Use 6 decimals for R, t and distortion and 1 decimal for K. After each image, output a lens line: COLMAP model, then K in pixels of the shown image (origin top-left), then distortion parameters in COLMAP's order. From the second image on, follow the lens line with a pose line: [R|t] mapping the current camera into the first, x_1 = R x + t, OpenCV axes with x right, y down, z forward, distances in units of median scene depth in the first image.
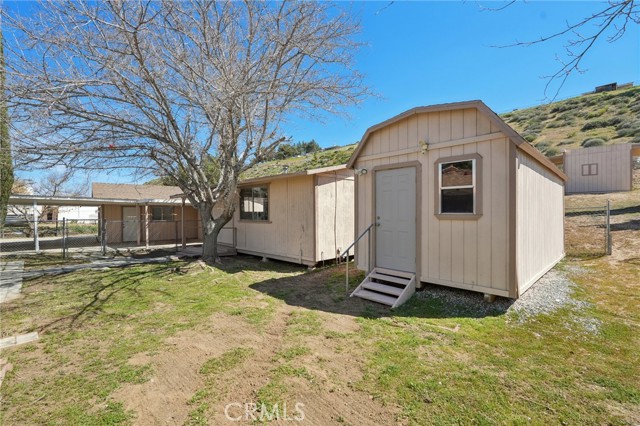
lens RADIAL K [[281.4, 0, 322.1], [0, 281.4, 212.8], [0, 0, 1]] dist [-0.007782, 0.000361]
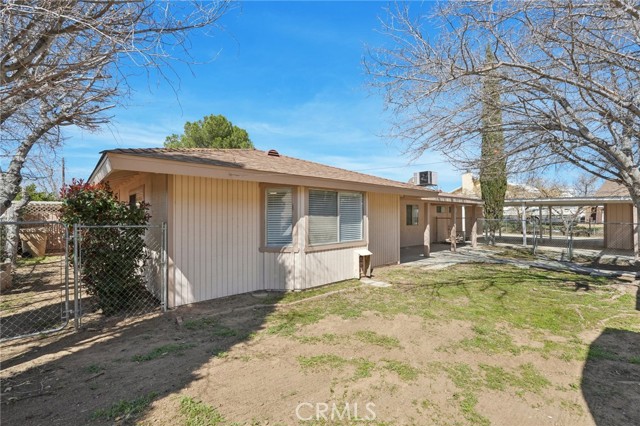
lens RADIAL K [[281.4, 0, 322.4], [0, 281.4, 212.5], [0, 0, 1]] dist [-0.007782, 0.000361]
pose [[-0.049763, 0.000688, -0.998761, 0.586405], [-0.002906, 0.999995, 0.000834, -0.005736], [0.998757, 0.002944, -0.049761, 0.566570]]
